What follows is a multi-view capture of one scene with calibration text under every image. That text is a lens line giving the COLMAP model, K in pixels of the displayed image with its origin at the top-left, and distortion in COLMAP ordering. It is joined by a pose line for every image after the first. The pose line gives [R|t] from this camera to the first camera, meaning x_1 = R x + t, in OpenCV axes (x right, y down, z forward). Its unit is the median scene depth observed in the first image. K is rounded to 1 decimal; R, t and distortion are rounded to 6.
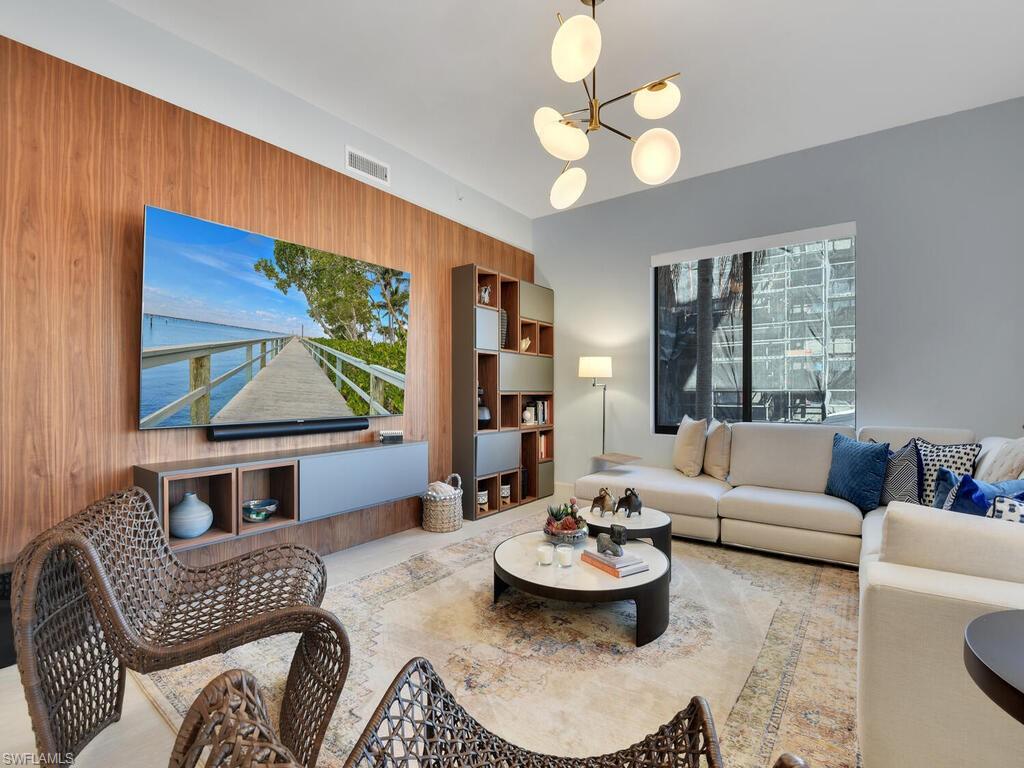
lens RADIAL K [[475.2, 0, 510.9], [0, 475.2, 387.8], [0, 0, 1]] dist [0.001818, -0.016126]
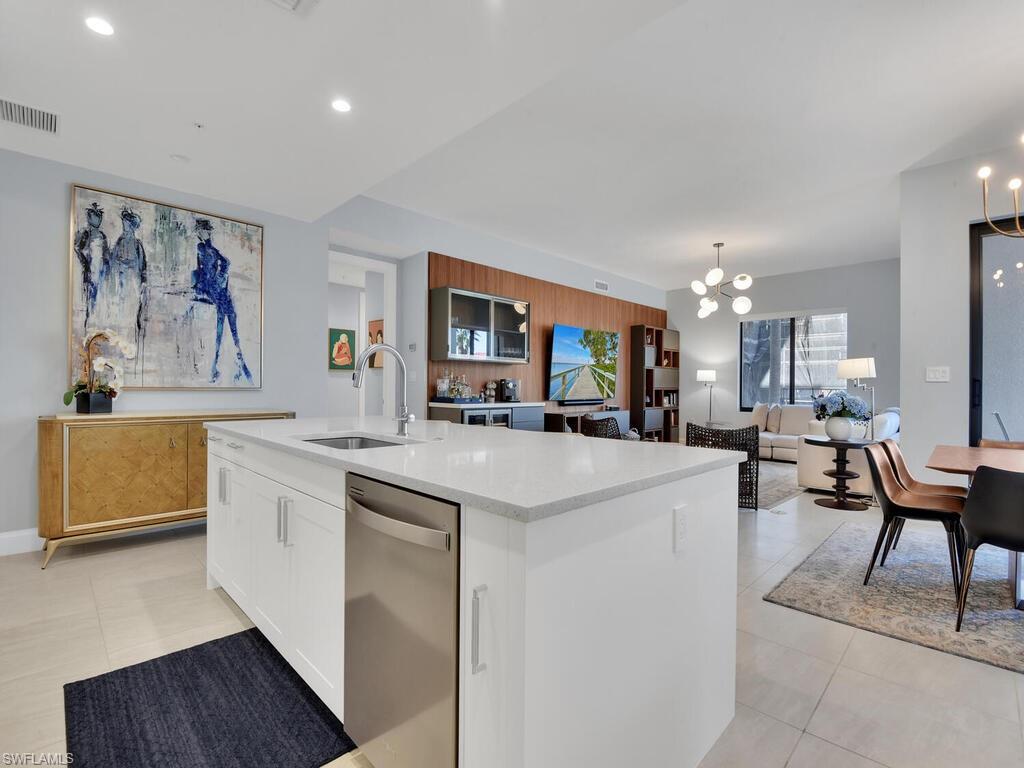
lens RADIAL K [[467.0, 0, 494.2], [0, 467.0, 385.7], [0, 0, 1]] dist [-0.011454, -0.000669]
pose [[0.982393, 0.006784, -0.186704, -0.343716], [-0.005915, 0.999969, 0.005213, -0.008466], [0.186734, -0.004017, 0.982402, -1.102549]]
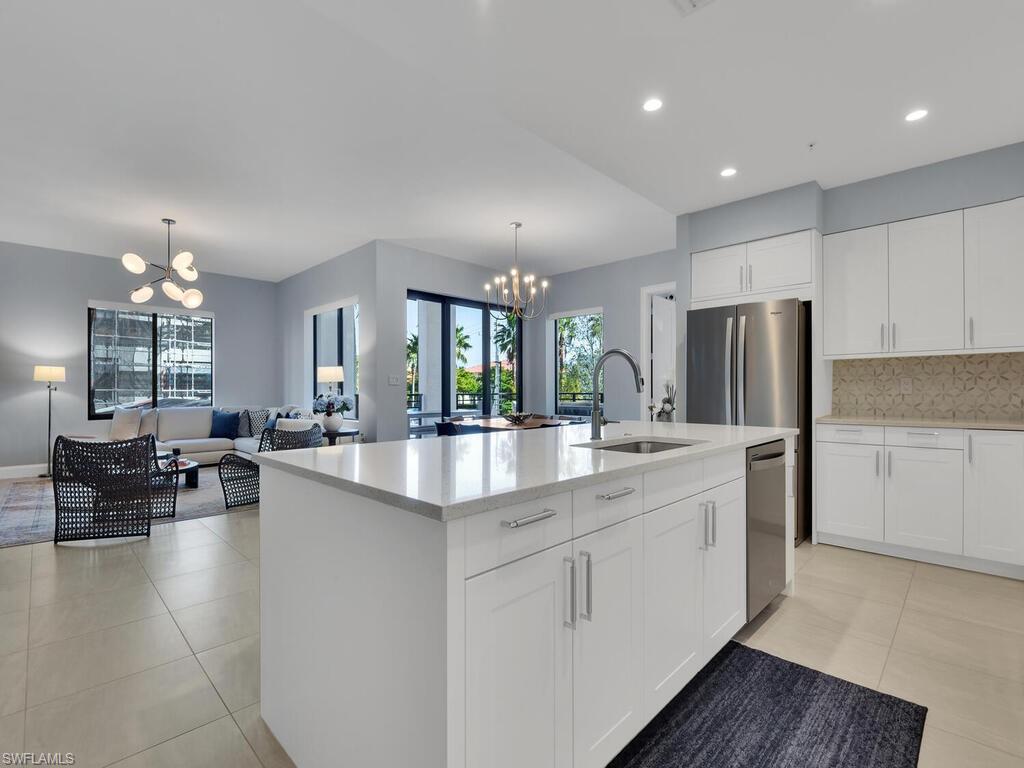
lens RADIAL K [[475.2, 0, 510.9], [0, 475.2, 387.8], [0, 0, 1]] dist [0.001818, -0.016126]
pose [[0.153239, 0.003361, 0.988183, -1.088326], [-0.002630, 0.999992, -0.002994, -0.002809], [-0.988186, -0.002140, 0.153247, -0.592654]]
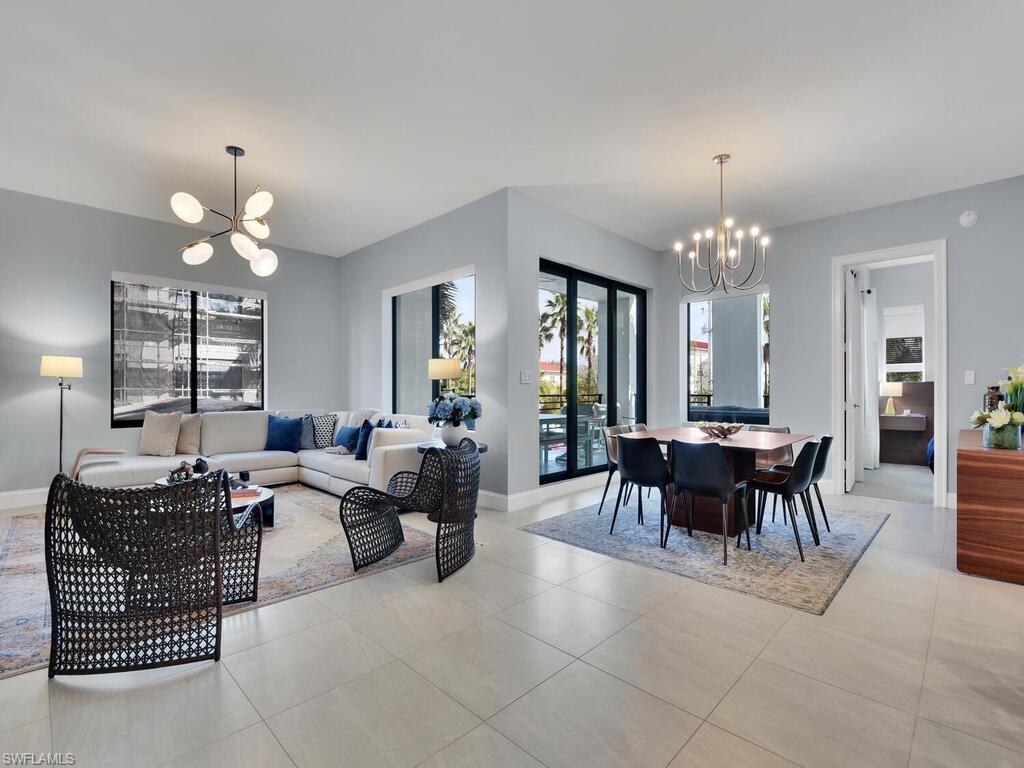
lens RADIAL K [[475.2, 0, 510.9], [0, 475.2, 387.8], [0, 0, 1]] dist [0.001818, -0.016126]
pose [[0.151935, 0.004207, 0.988382, -0.757040], [-0.006131, 0.999976, -0.003313, -0.000958], [-0.988372, -0.005557, 0.151957, -0.106911]]
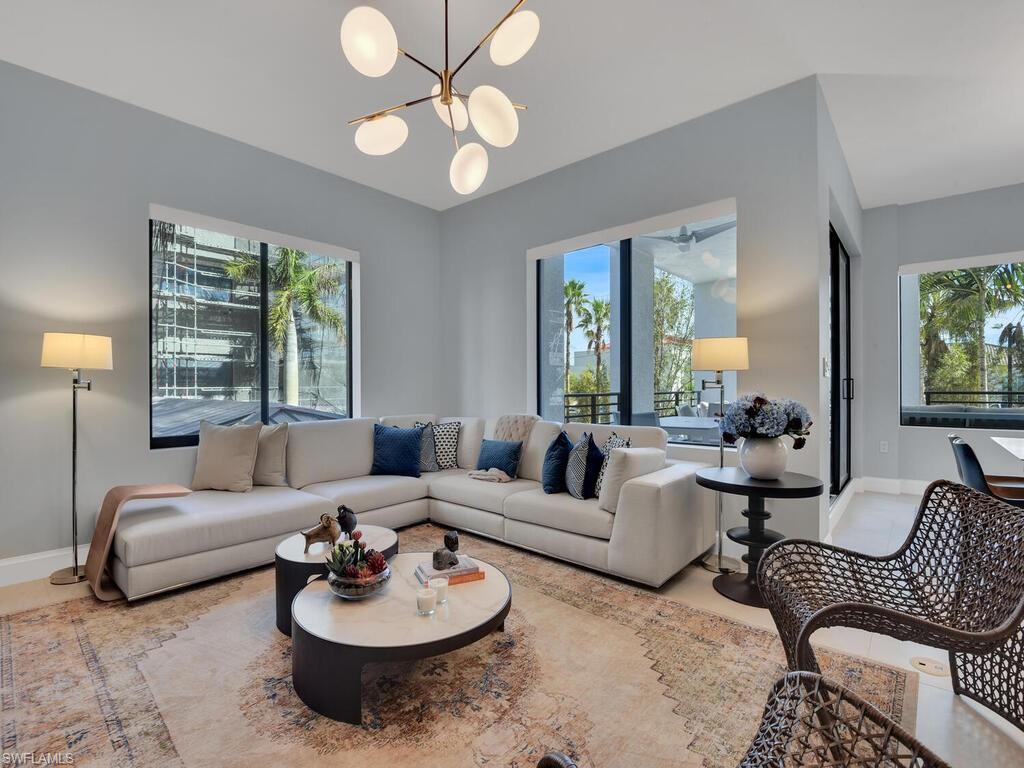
lens RADIAL K [[469.6, 0, 512.0], [0, 469.6, 384.0], [0, 0, 1]] dist [-0.001998, -0.000356]
pose [[0.089970, 0.003929, 0.995937, -0.406643], [-0.000150, 0.999992, -0.003931, -0.000121], [-0.995944, 0.000204, 0.089970, 0.467655]]
